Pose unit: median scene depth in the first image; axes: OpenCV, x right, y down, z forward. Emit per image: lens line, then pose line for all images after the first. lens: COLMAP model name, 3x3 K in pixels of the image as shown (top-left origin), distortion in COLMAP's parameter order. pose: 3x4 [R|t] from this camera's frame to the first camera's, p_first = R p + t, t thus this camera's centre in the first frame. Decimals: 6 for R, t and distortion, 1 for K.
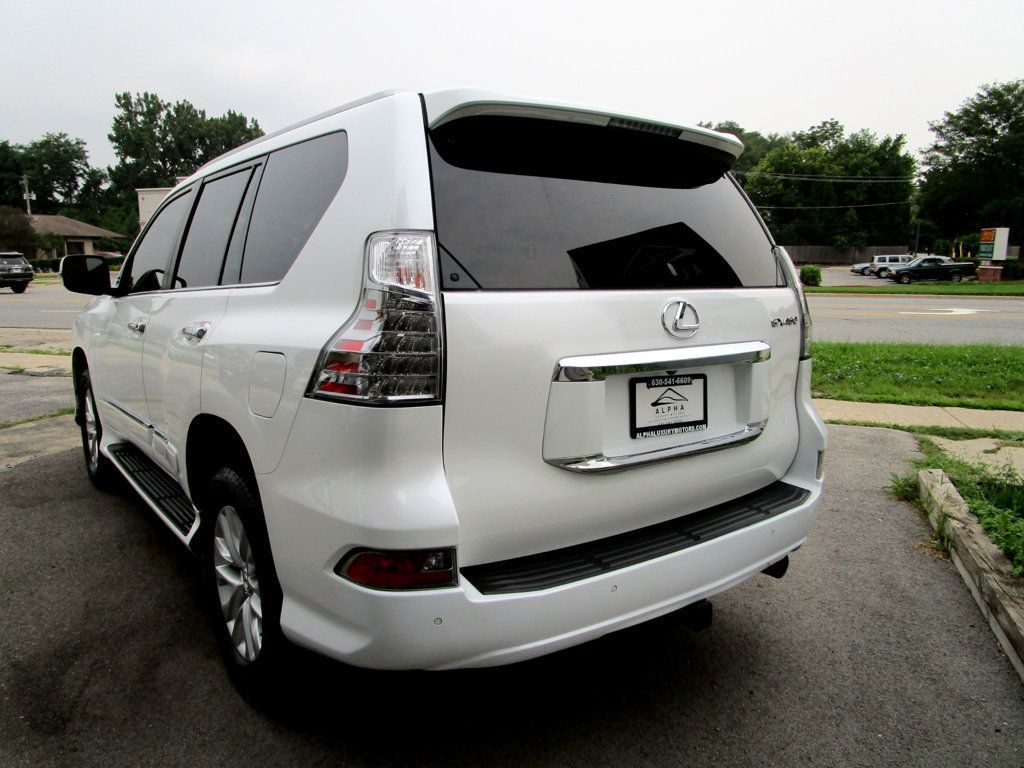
lens RADIAL K [[773.7, 0, 515.7], [0, 773.7, 382.2], [0, 0, 1]] dist [-0.011604, 0.004283]
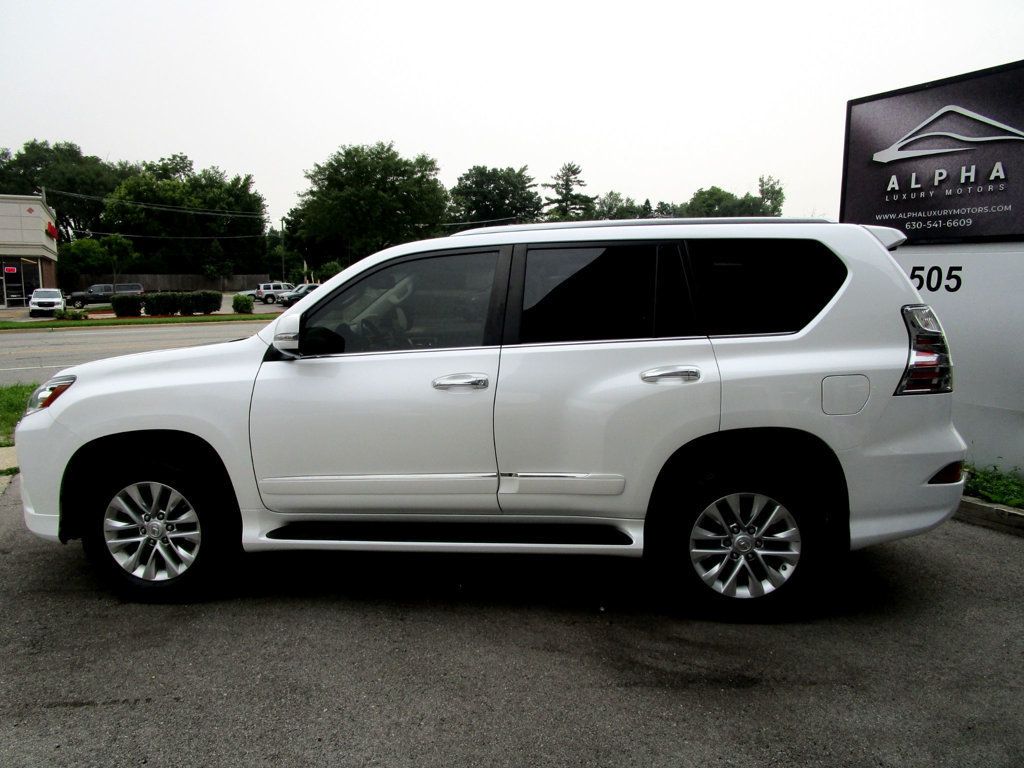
lens RADIAL K [[764.7, 0, 486.6], [0, 764.7, 390.0], [0, 0, 1]] dist [-0.016622, 0.004701]
pose [[0.656002, -0.114639, 0.746002, -0.130475], [0.129170, 0.990868, 0.038681, -0.010722], [-0.743624, 0.070986, 0.664819, 0.031565]]
